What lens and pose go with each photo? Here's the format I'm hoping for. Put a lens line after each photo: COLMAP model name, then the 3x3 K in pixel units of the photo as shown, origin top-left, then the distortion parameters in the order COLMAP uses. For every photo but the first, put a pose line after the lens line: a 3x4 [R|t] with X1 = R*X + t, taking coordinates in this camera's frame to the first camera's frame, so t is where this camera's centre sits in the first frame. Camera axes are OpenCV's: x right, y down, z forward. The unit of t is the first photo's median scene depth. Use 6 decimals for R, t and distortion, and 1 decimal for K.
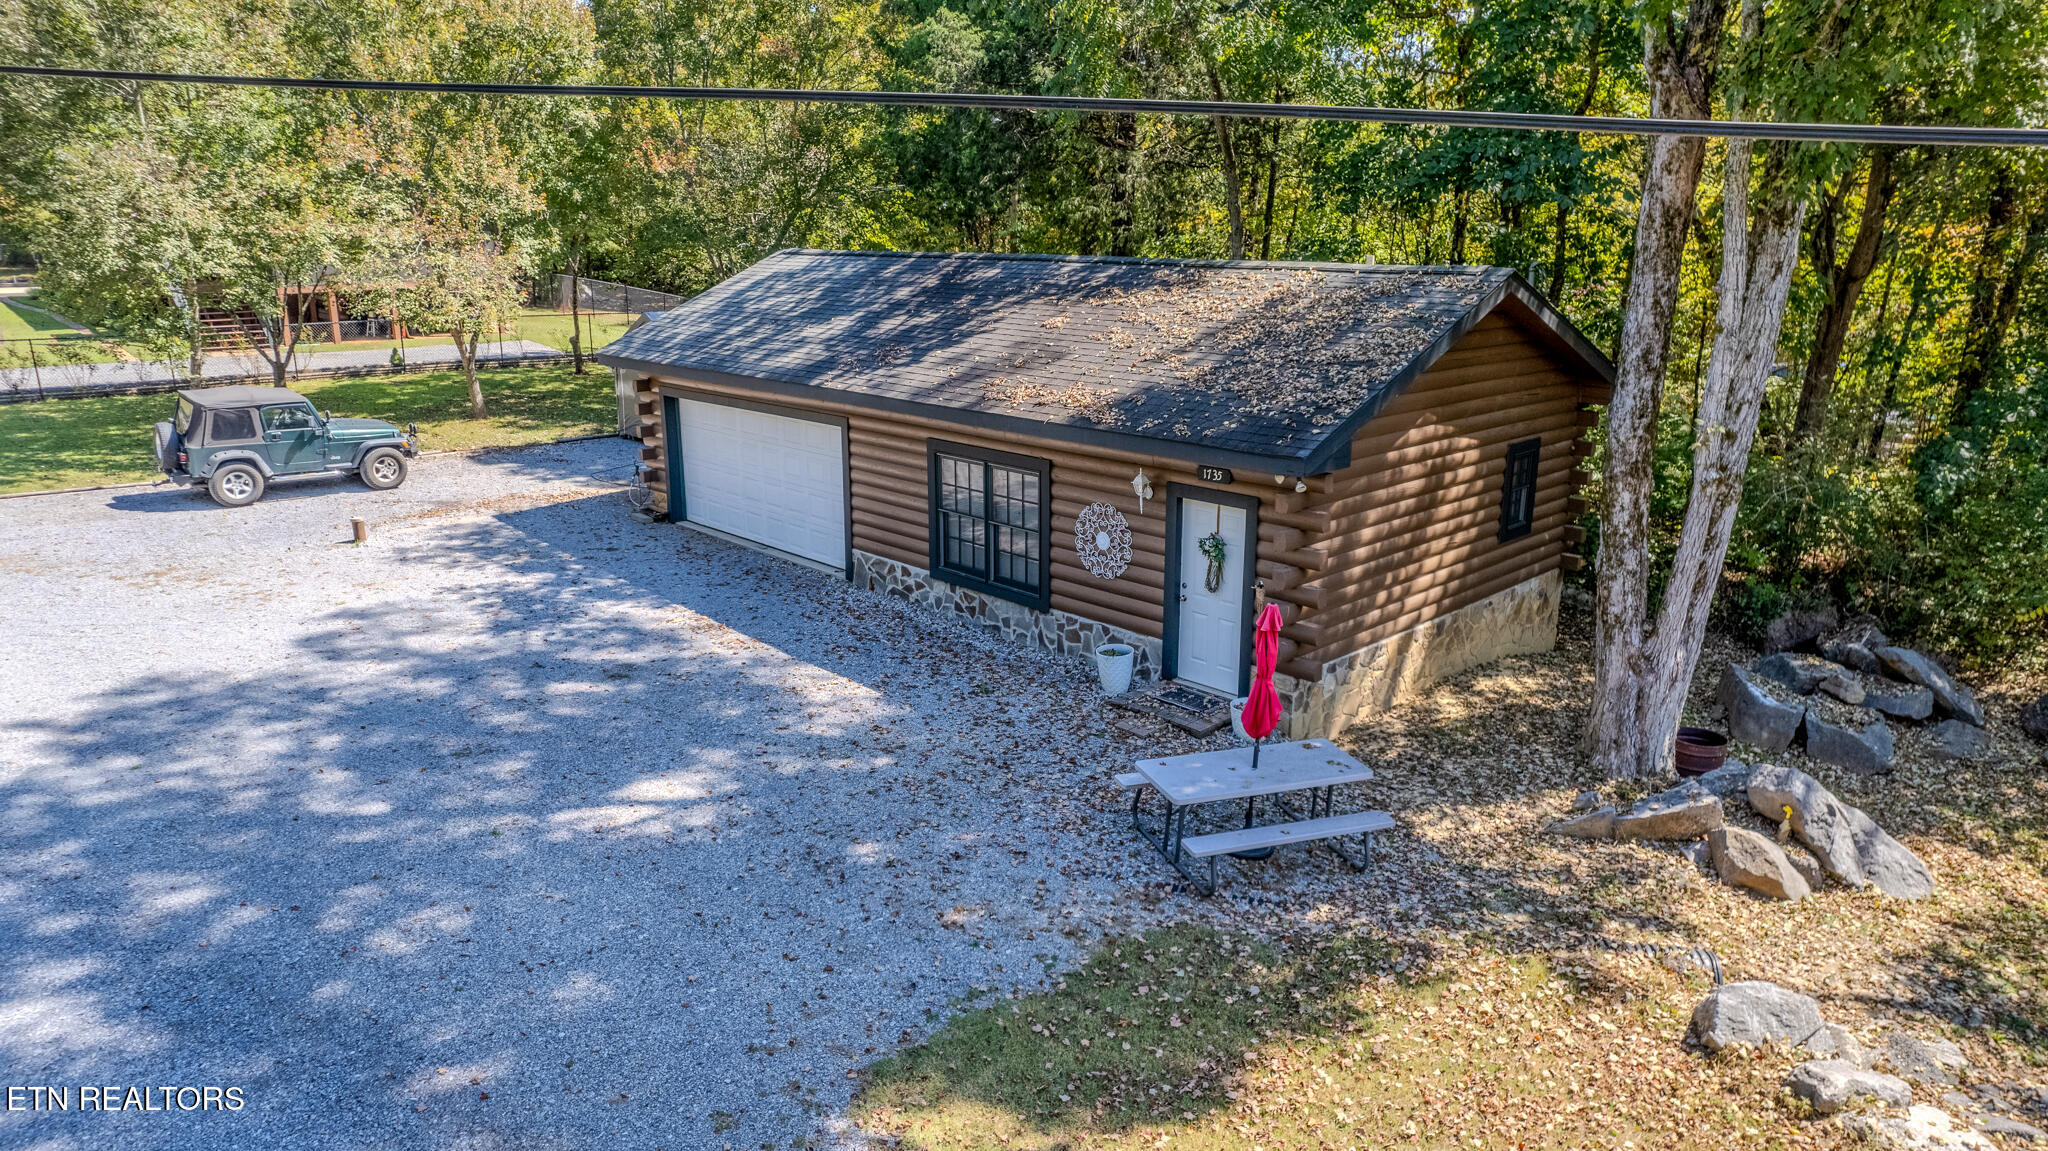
lens RADIAL K [[1221.5, 0, 1024.0], [0, 1221.5, 575.5], [0, 0, 1]] dist [0.003041, 0.002329]
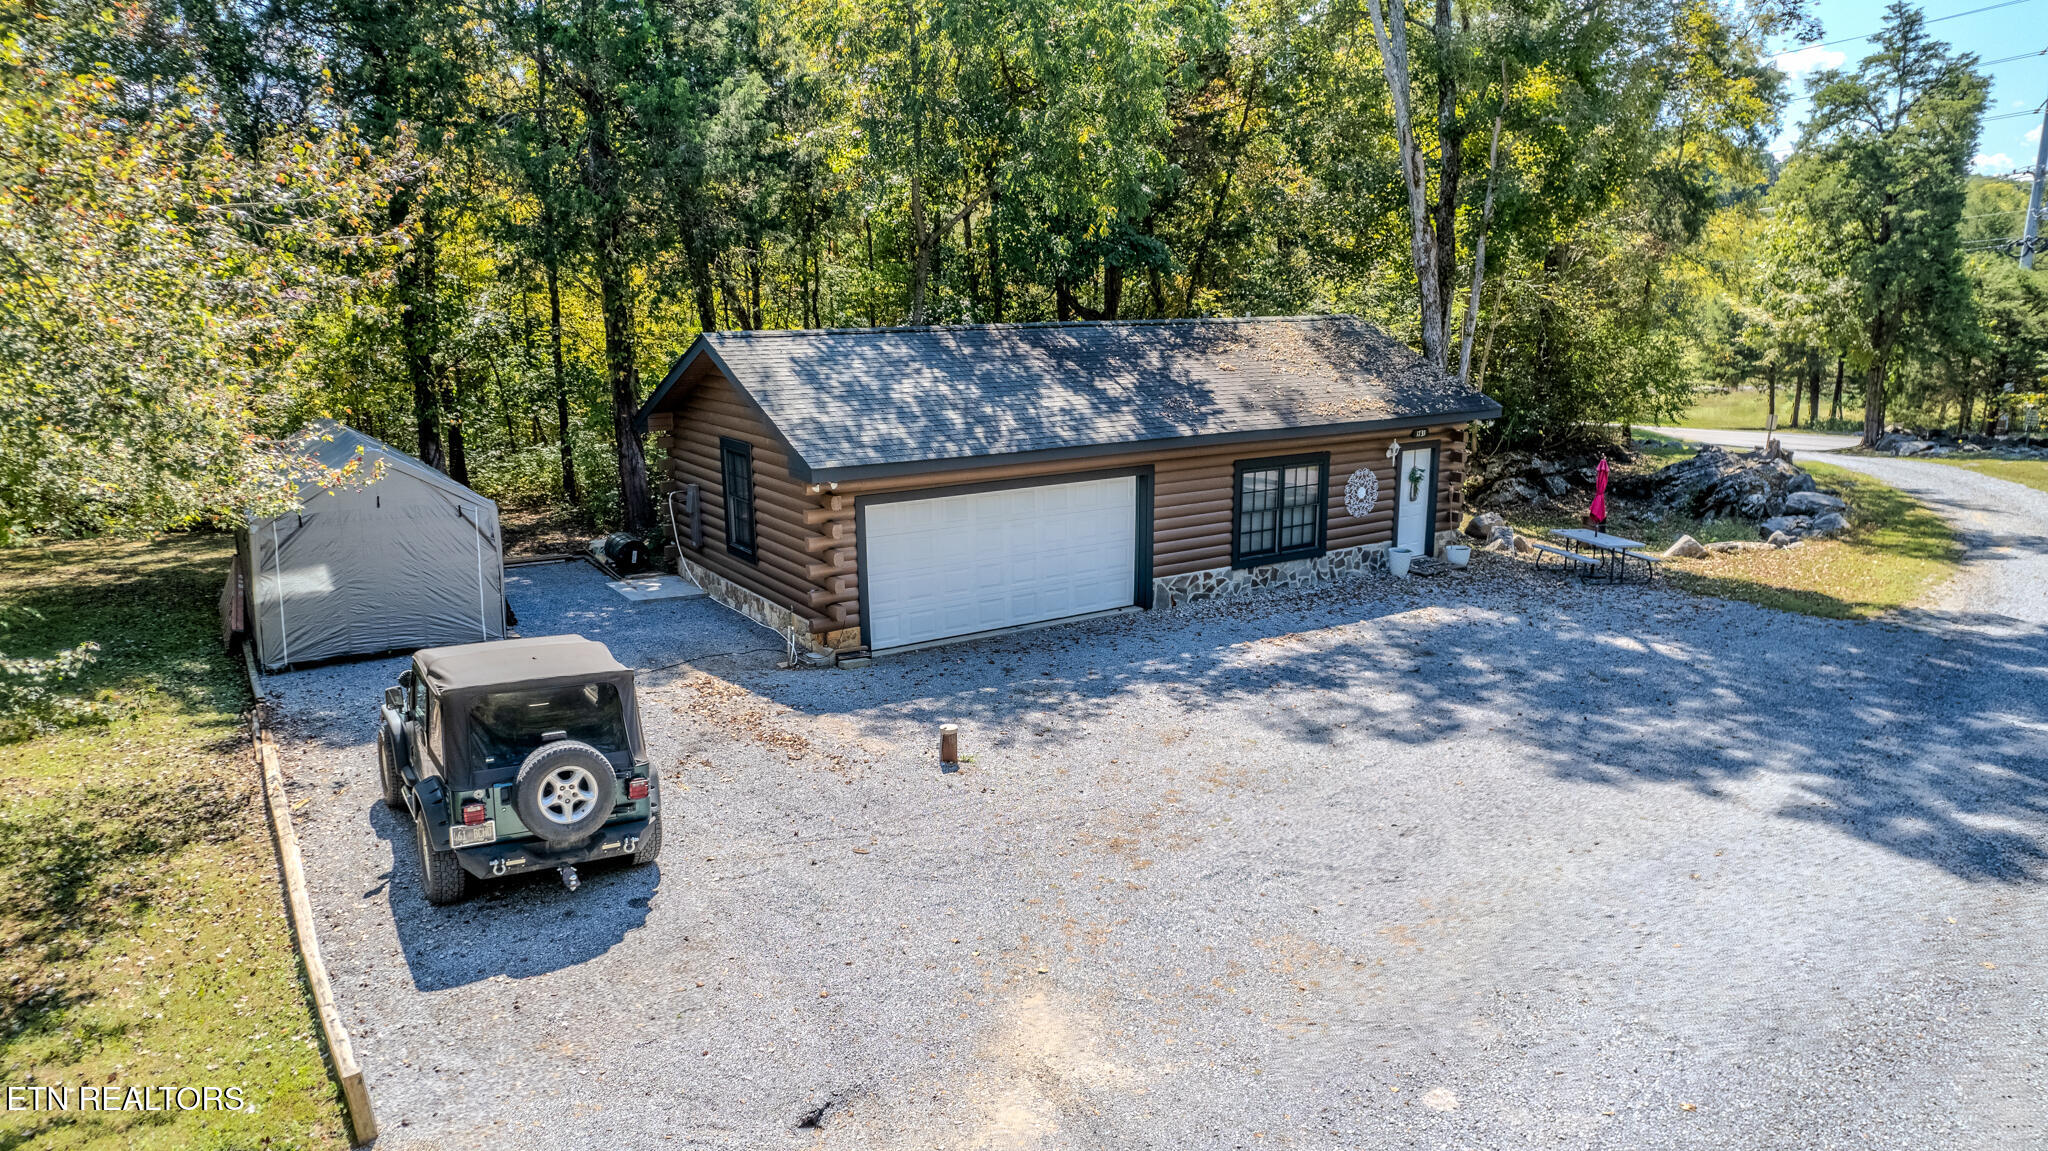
lens RADIAL K [[1221.5, 0, 1024.0], [0, 1221.5, 575.5], [0, 0, 1]] dist [0.003041, 0.002329]
pose [[0.180276, -0.228725, 0.956653, -1.561867], [0.260557, 0.948948, 0.177782, -0.323235], [-0.948478, 0.217213, 0.230669, 1.070783]]
